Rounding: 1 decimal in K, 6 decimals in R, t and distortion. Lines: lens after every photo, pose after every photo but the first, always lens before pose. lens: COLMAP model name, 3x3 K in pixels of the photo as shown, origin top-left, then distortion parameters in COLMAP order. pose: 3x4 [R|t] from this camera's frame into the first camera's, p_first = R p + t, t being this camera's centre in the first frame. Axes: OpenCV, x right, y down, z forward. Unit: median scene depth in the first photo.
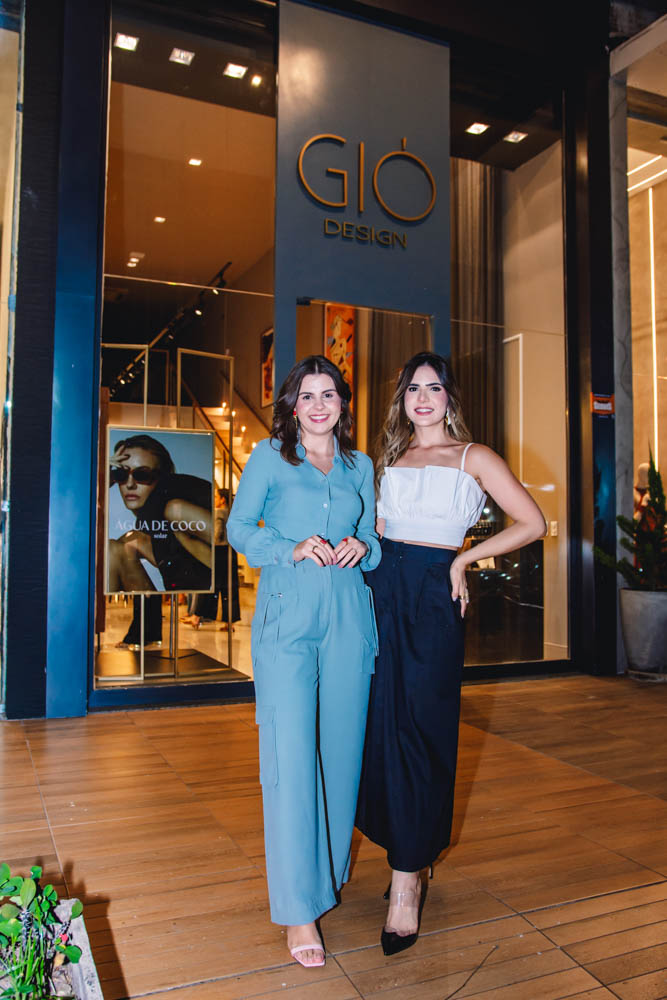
lens RADIAL K [[895.7, 0, 333.5], [0, 895.7, 500.0], [0, 0, 1]] dist [-0.061430, 0.004558]
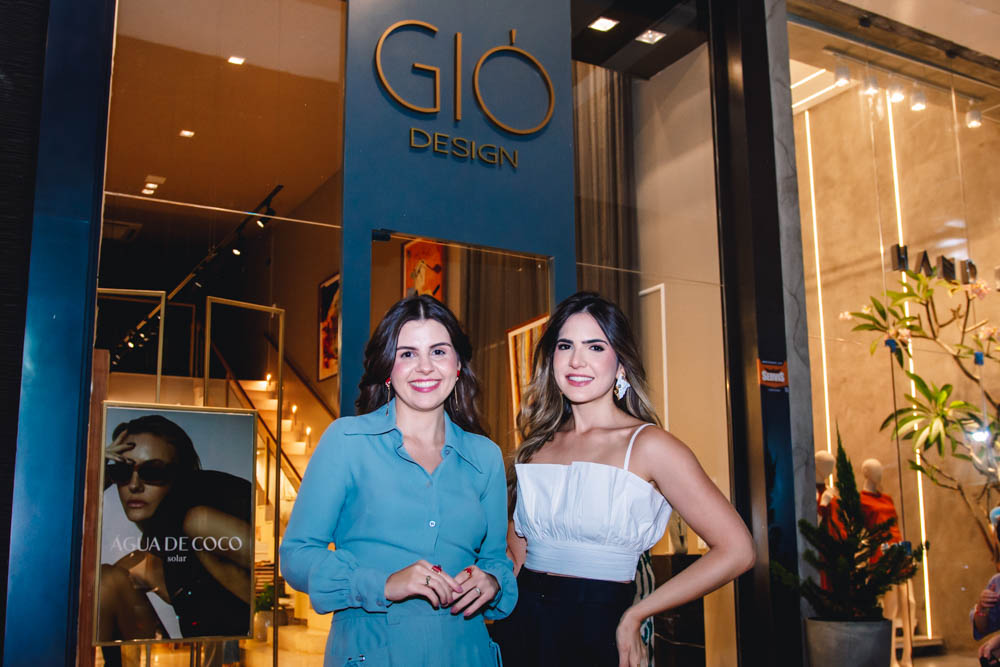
lens RADIAL K [[1020.7, 0, 498.3], [0, 1020.7, 377.4], [0, 0, 1]] dist [-0.063720, 0.008803]
pose [[0.994258, 0.001600, 0.106998, -0.026358], [0.010571, 0.993529, -0.113087, -0.008466], [-0.106487, 0.113569, 0.987807, 0.162505]]
